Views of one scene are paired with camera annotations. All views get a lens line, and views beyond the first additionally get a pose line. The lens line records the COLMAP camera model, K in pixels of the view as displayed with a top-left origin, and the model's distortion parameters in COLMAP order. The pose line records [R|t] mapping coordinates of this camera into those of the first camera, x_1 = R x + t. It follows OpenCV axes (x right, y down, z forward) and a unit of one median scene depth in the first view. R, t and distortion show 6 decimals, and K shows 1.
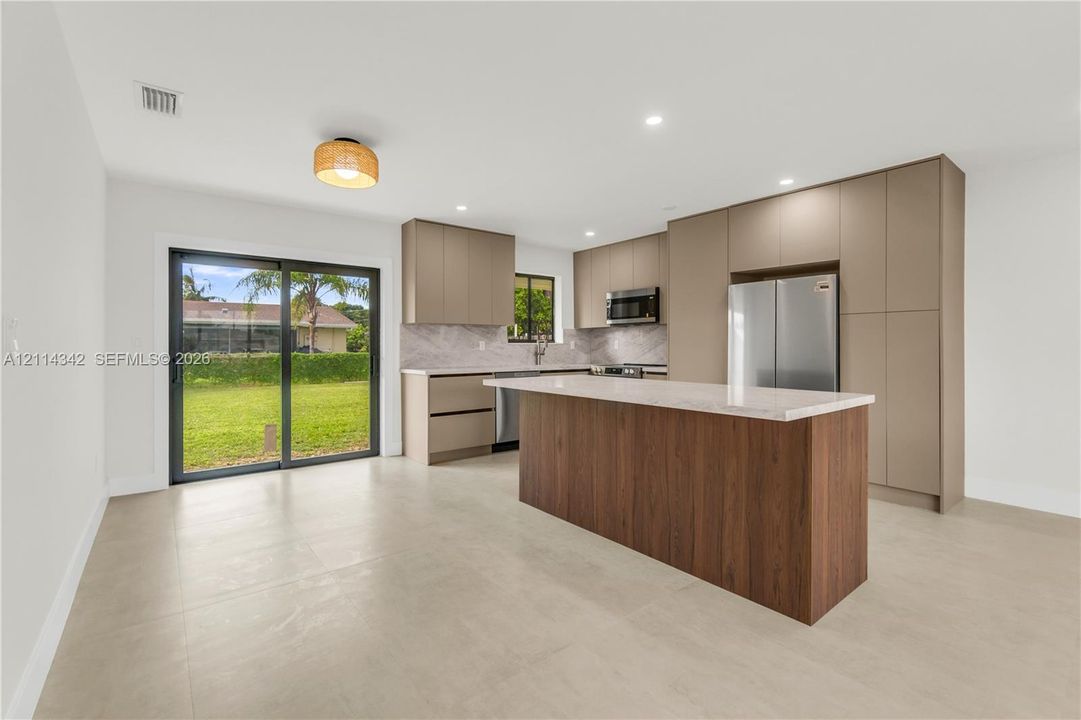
lens RADIAL K [[479.0, 0, 539.5], [0, 479.0, 346.6], [0, 0, 1]] dist [-0.000088, -0.000142]
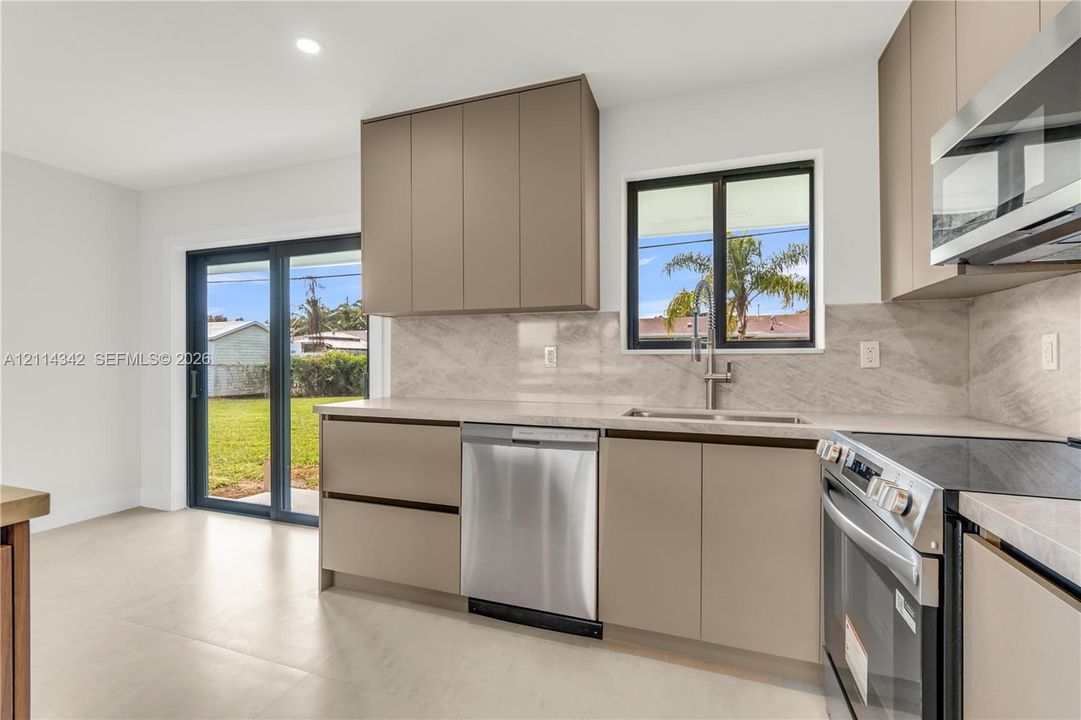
lens RADIAL K [[479.0, 0, 531.6], [0, 479.0, 359.9], [0, 0, 1]] dist [-0.000684, -0.000102]
pose [[0.522688, 0.003079, -0.852518, 0.291195], [-0.002301, 0.999995, 0.002201, 0.000138], [0.852521, 0.000812, 0.522693, 0.845055]]
